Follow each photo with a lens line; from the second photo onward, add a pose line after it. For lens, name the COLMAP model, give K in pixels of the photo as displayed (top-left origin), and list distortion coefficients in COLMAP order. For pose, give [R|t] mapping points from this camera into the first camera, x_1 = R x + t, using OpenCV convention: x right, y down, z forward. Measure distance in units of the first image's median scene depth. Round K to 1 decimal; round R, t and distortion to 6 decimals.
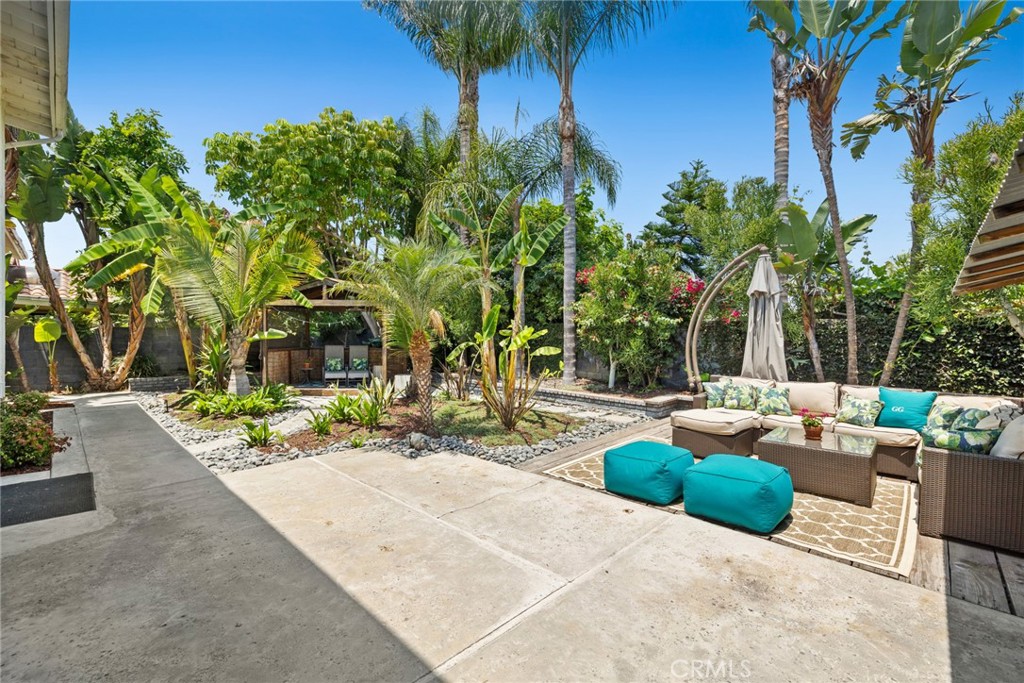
lens RADIAL K [[430.6, 0, 509.9], [0, 430.6, 321.0], [0, 0, 1]] dist [0.000171, 0.000034]
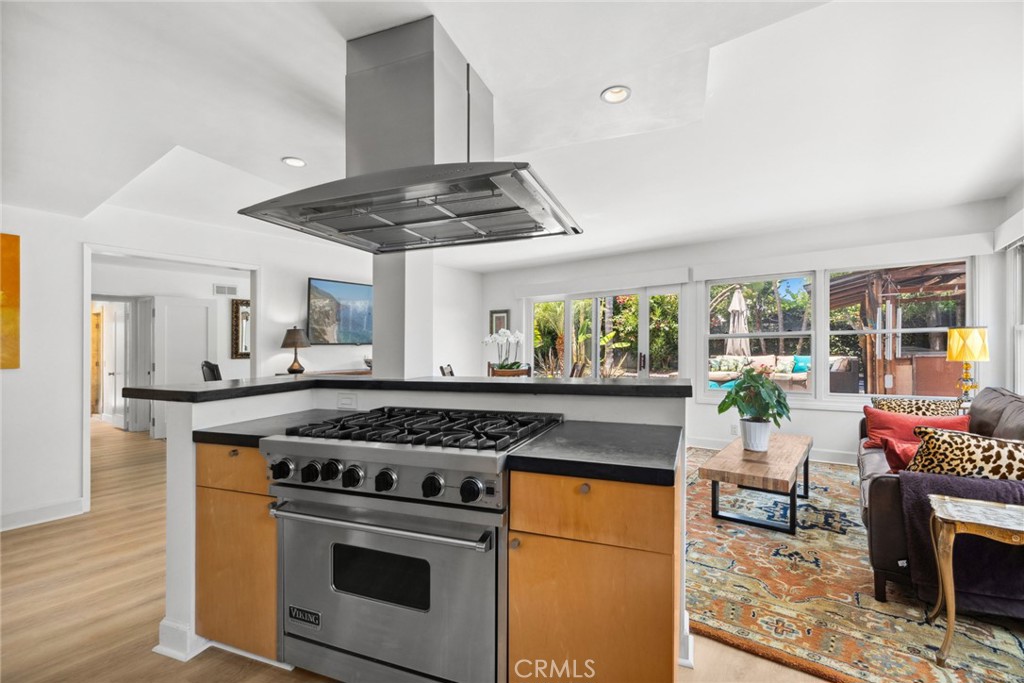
lens RADIAL K [[442.7, 0, 507.6], [0, 442.7, 342.4], [0, 0, 1]] dist [0.000067, 0.000056]
pose [[0.992177, -0.026549, 0.121980, -0.646423], [0.023186, 0.999313, 0.028905, -0.005015], [-0.122664, -0.025850, 0.992112, -0.794825]]
